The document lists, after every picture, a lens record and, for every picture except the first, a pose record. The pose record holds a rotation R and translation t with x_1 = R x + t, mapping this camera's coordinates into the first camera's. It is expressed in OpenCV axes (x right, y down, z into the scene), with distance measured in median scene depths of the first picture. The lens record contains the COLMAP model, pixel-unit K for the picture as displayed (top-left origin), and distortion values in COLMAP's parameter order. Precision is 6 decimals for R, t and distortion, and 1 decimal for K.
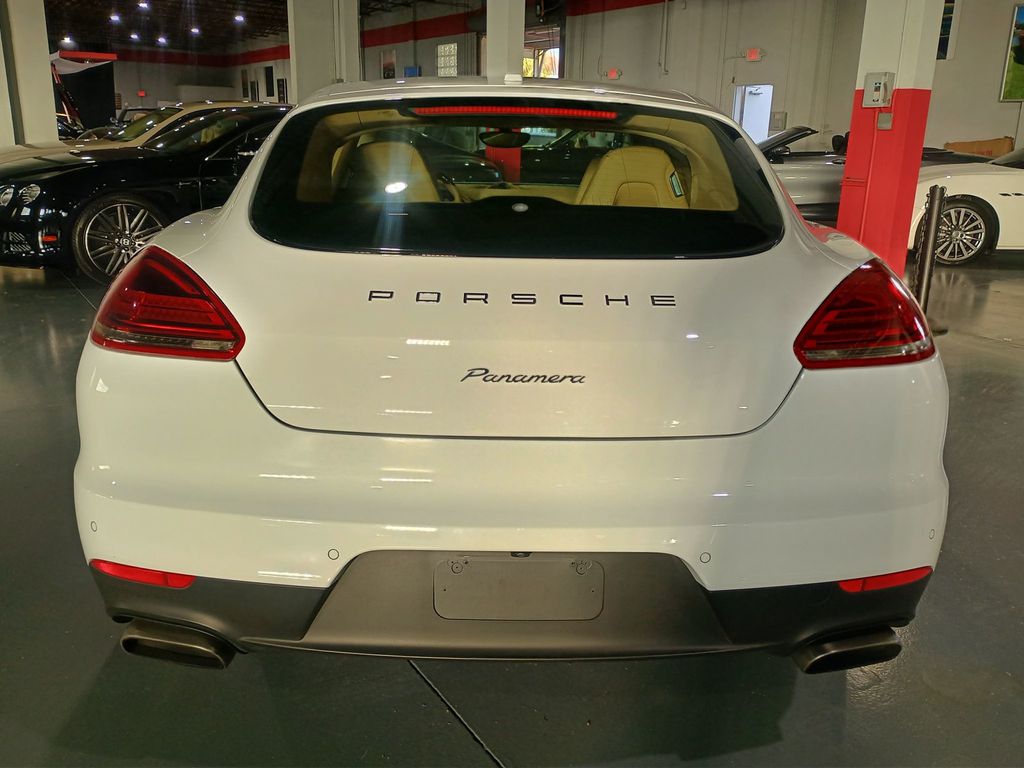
lens RADIAL K [[895.9, 0, 507.8], [0, 895.9, 382.1], [0, 0, 1]] dist [0.053741, -0.064169]
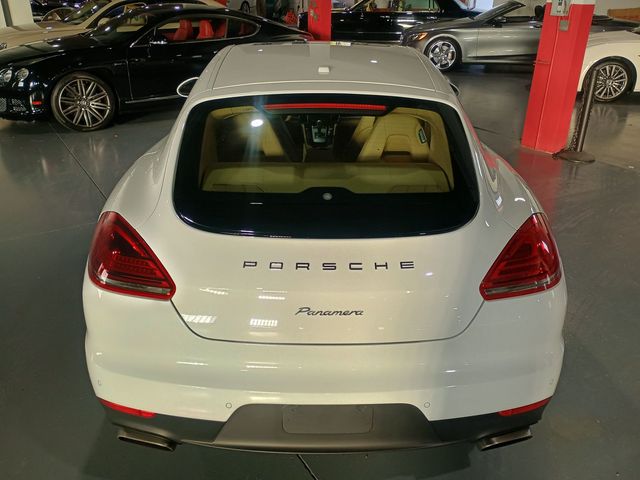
lens RADIAL K [[559.9, 0, 317.4], [0, 559.9, 238.8], [0, 0, 1]] dist [0.053741, -0.064169]
pose [[0.999914, -0.005148, -0.012091, 0.005340], [0.006985, 0.987545, 0.157184, -0.226574], [0.011131, -0.157255, 0.987495, -0.071085]]
